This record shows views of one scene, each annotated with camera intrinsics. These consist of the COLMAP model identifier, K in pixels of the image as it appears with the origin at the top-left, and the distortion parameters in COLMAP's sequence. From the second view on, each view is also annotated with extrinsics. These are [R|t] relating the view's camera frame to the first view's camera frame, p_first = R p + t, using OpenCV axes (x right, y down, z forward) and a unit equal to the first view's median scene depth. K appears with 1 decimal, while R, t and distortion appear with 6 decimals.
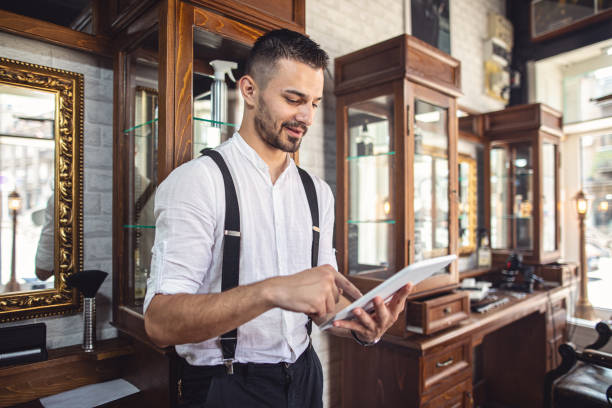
lens RADIAL K [[429.1, 0, 302.8], [0, 429.1, 206.1], [0, 0, 1]] dist [-0.035586, 0.022416]
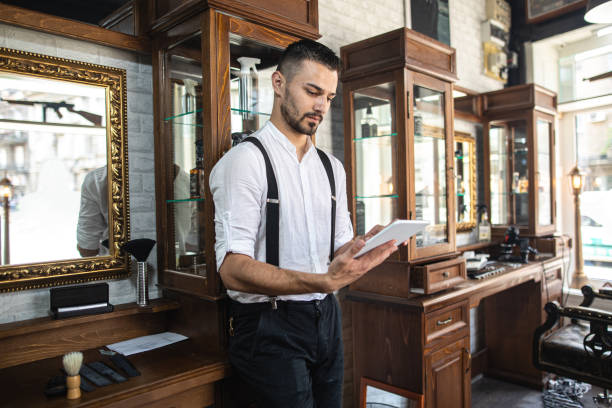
lens RADIAL K [[472.9, 0, 324.2], [0, 472.9, 199.4], [0, 0, 1]] dist [-0.031746, 0.013181]
pose [[0.998416, -0.020646, 0.052331, -0.042465], [0.019758, 0.999653, 0.017444, 0.020412], [-0.052673, -0.016383, 0.998477, -0.223130]]
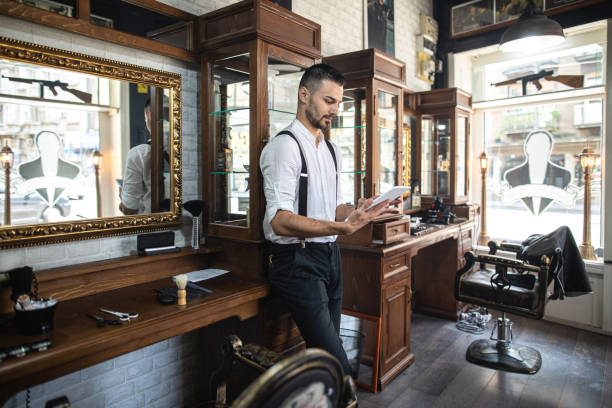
lens RADIAL K [[429.1, 0, 307.7], [0, 429.1, 176.4], [0, 0, 1]] dist [-0.035586, 0.022416]
pose [[0.984861, 0.000319, 0.173347, -0.250094], [-0.005743, 0.999509, 0.030786, 0.006080], [-0.173252, -0.031316, 0.984380, -0.462342]]
